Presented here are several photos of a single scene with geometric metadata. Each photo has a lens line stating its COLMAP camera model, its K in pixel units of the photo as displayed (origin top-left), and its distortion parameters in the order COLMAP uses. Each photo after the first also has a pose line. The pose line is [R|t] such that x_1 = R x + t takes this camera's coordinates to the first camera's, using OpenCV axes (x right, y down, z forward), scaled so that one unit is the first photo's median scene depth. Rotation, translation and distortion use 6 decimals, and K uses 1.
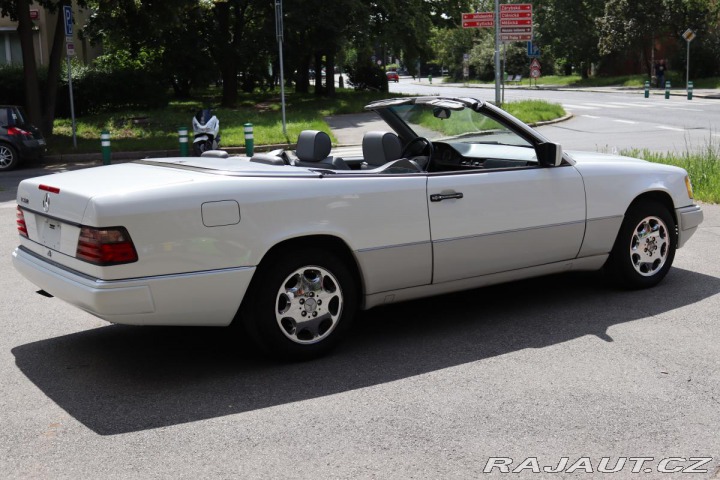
lens RADIAL K [[1007.8, 0, 362.4], [0, 1007.8, 238.4], [0, 0, 1]] dist [-0.049645, 0.000000]
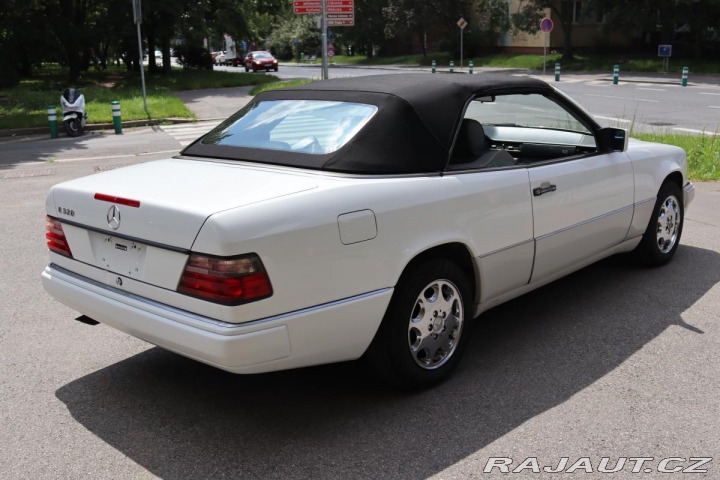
lens RADIAL K [[805.4, 0, 345.7], [0, 805.4, 248.1], [0, 0, 1]] dist [-0.092016, 0.000000]
pose [[0.974814, -0.047033, 0.218006, -0.235873], [0.030403, 0.996409, 0.079021, -0.047458], [-0.220939, -0.070403, 0.972743, 0.302846]]
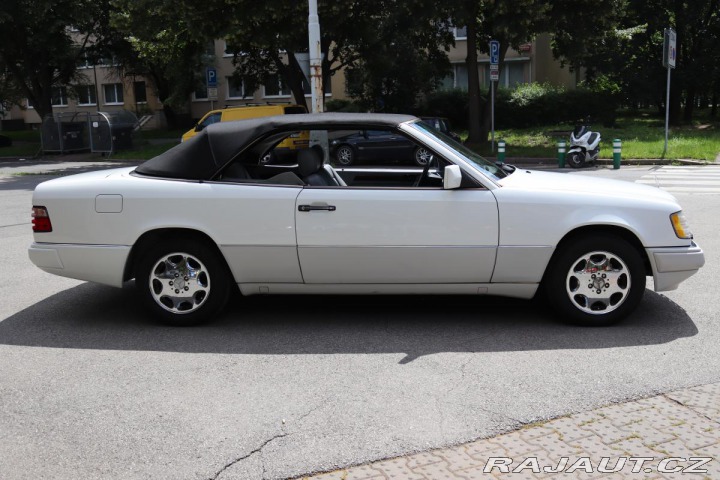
lens RADIAL K [[805.4, 0, 394.5], [0, 805.4, 234.1], [0, 0, 1]] dist [-0.092016, 0.000000]
pose [[0.787020, 0.109578, -0.607118, 0.646162], [-0.102568, 0.993644, 0.046381, -0.058238], [0.608342, 0.025768, 0.793257, 0.319329]]
